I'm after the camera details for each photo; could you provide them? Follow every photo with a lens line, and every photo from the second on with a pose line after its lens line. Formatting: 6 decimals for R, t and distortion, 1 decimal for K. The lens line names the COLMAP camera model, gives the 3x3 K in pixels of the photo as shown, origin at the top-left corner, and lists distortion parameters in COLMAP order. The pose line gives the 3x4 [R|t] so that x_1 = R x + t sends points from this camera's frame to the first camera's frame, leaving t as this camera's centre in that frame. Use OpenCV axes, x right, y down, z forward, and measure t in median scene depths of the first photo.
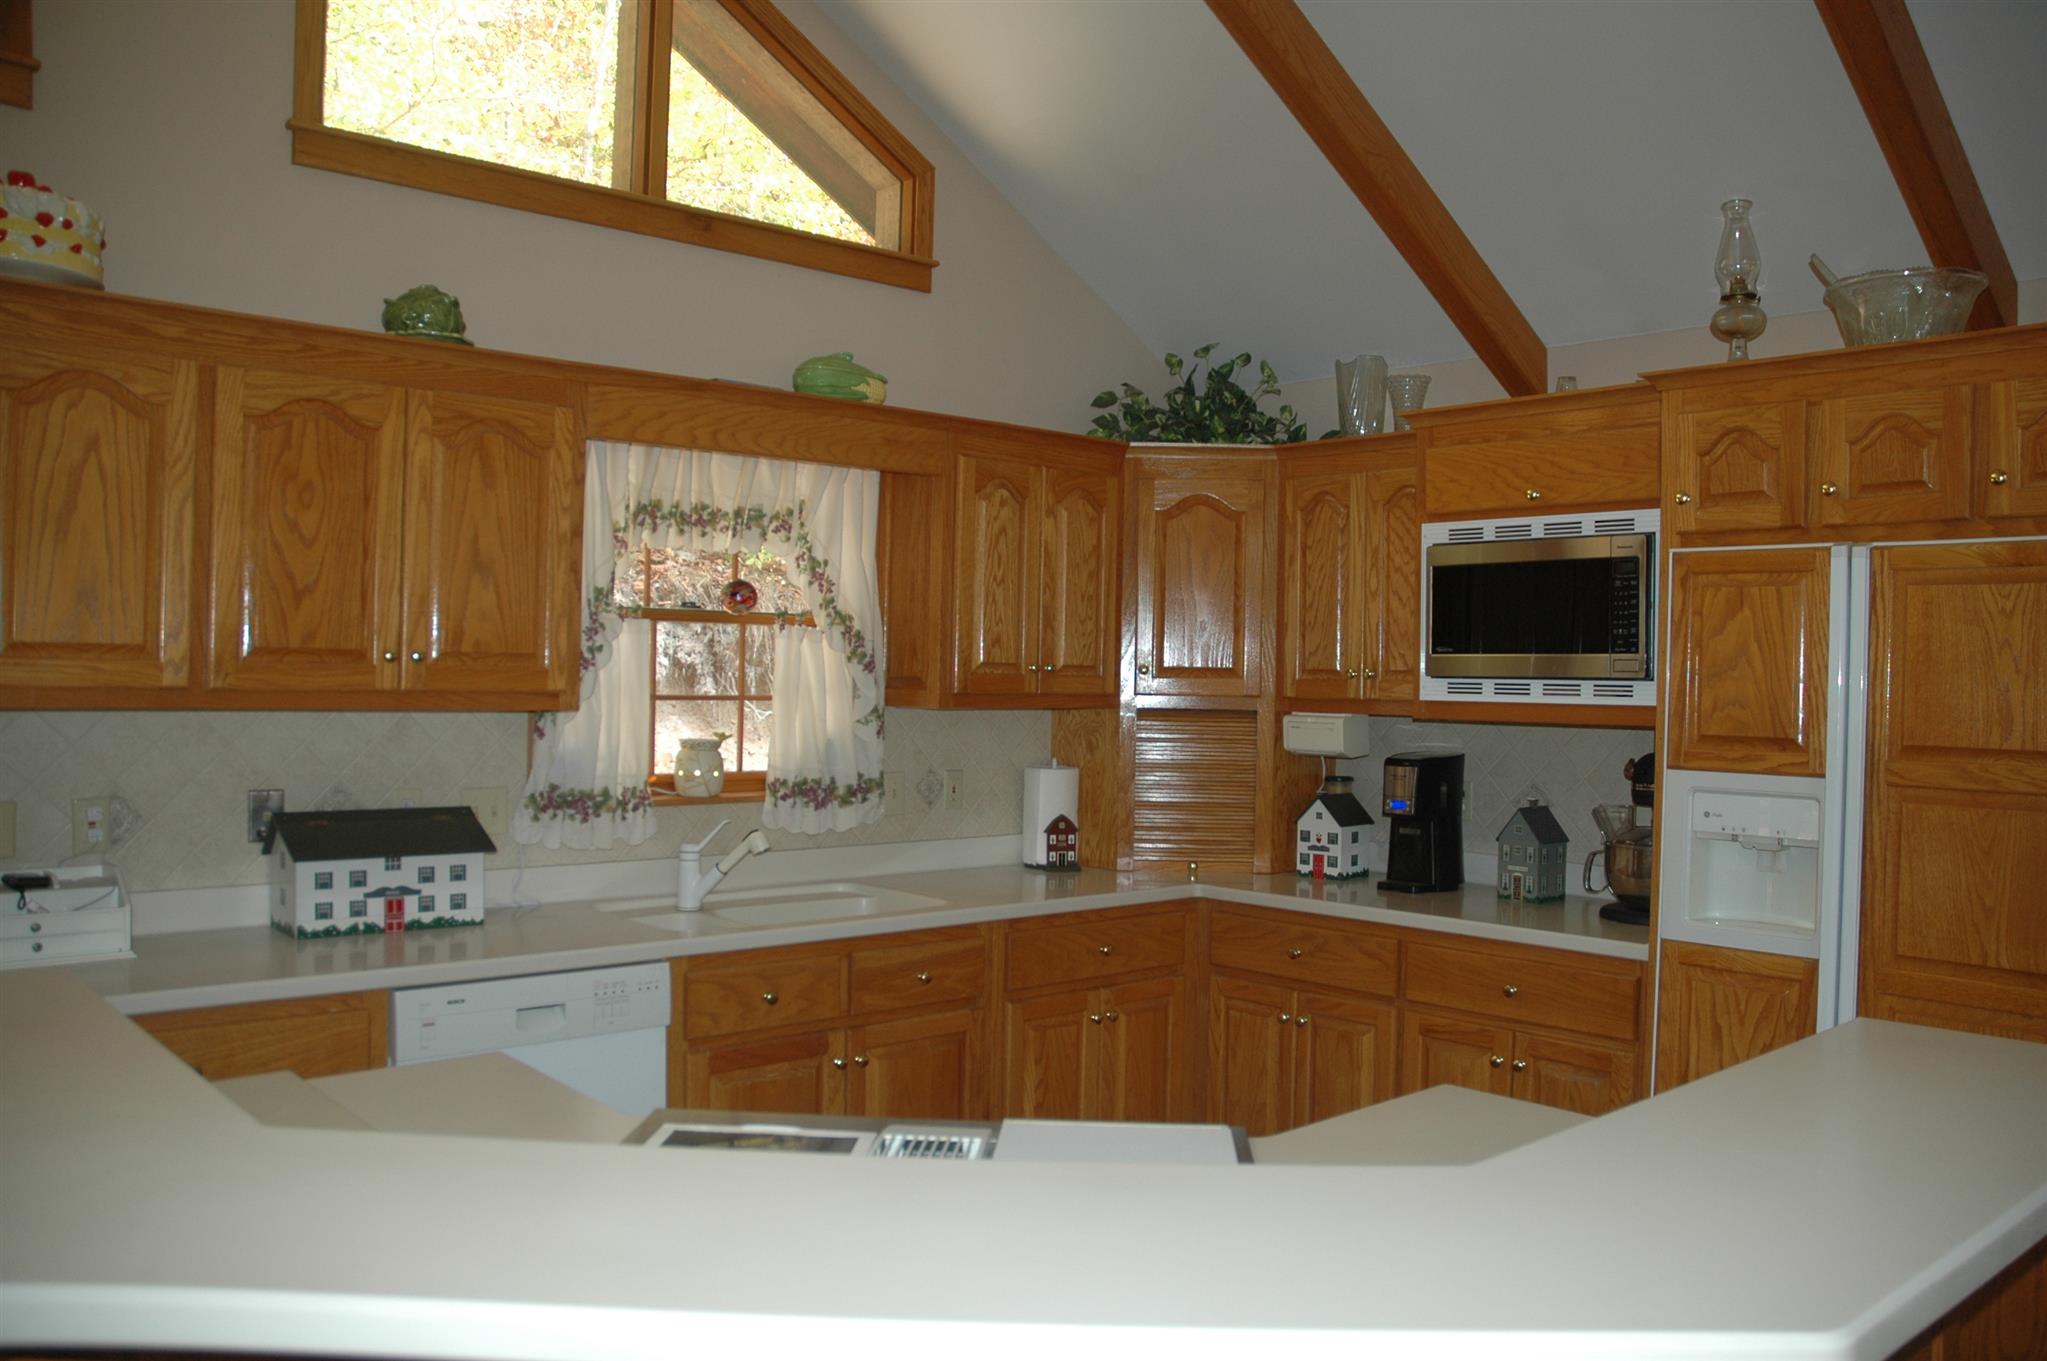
lens RADIAL K [[1639.6, 0, 1023.5], [0, 1639.6, 680.5], [0, 0, 1]] dist [-0.004908, -0.000929]
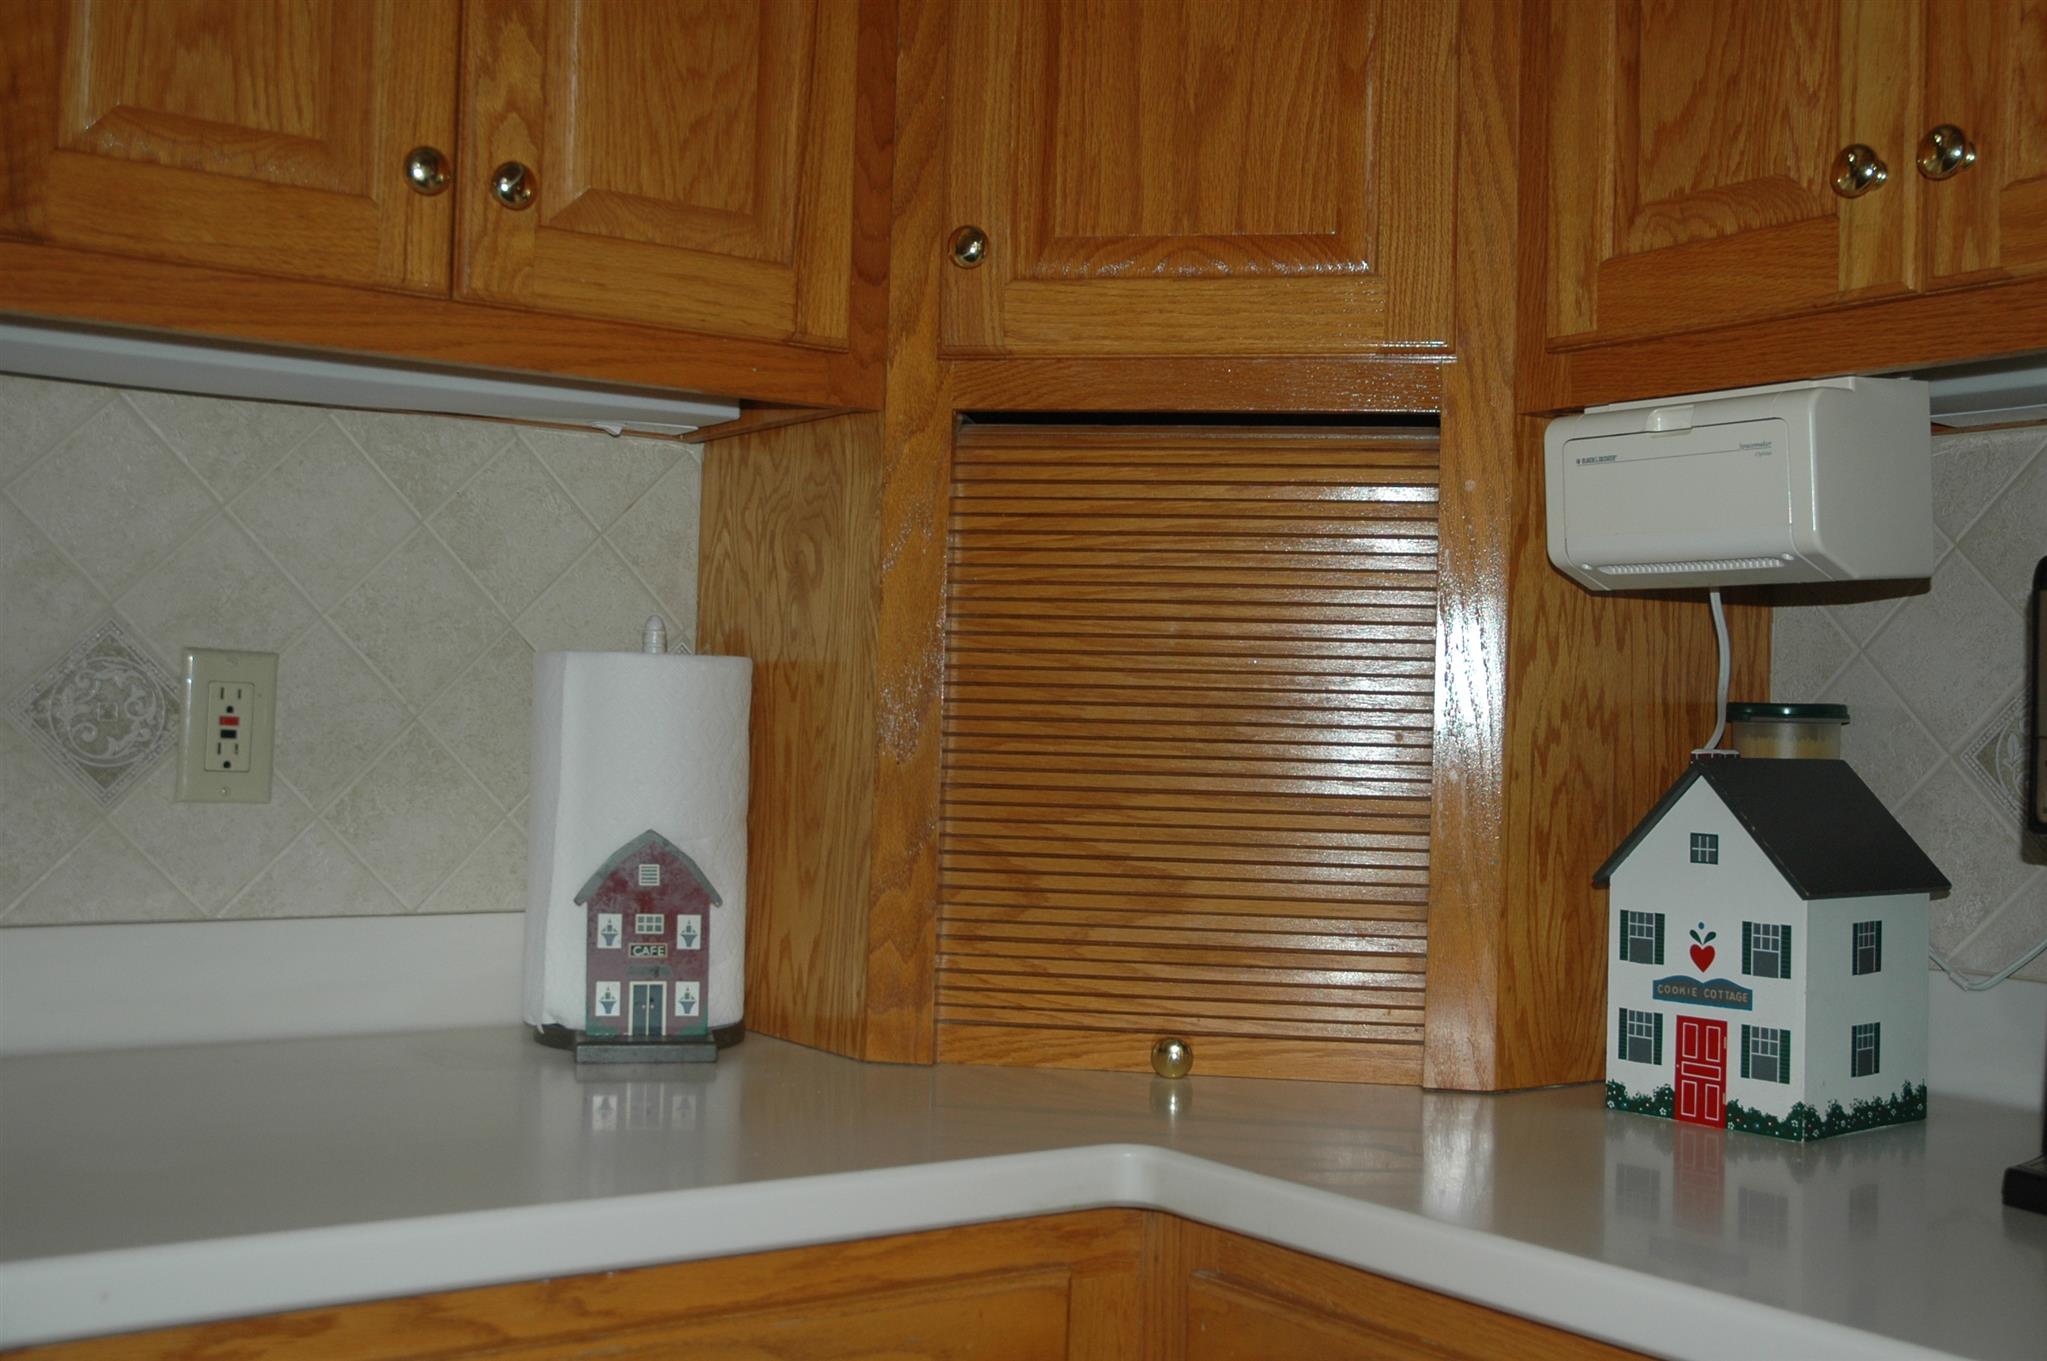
lens RADIAL K [[2129.4, 0, 1023.5], [0, 2129.4, 680.5], [0, 0, 1]] dist [-0.007989, -0.005837]
pose [[0.991270, 0.004466, -0.131771, 0.125210], [-0.008696, 0.999464, -0.031545, 0.069199], [0.131560, 0.032416, 0.990778, 0.692645]]
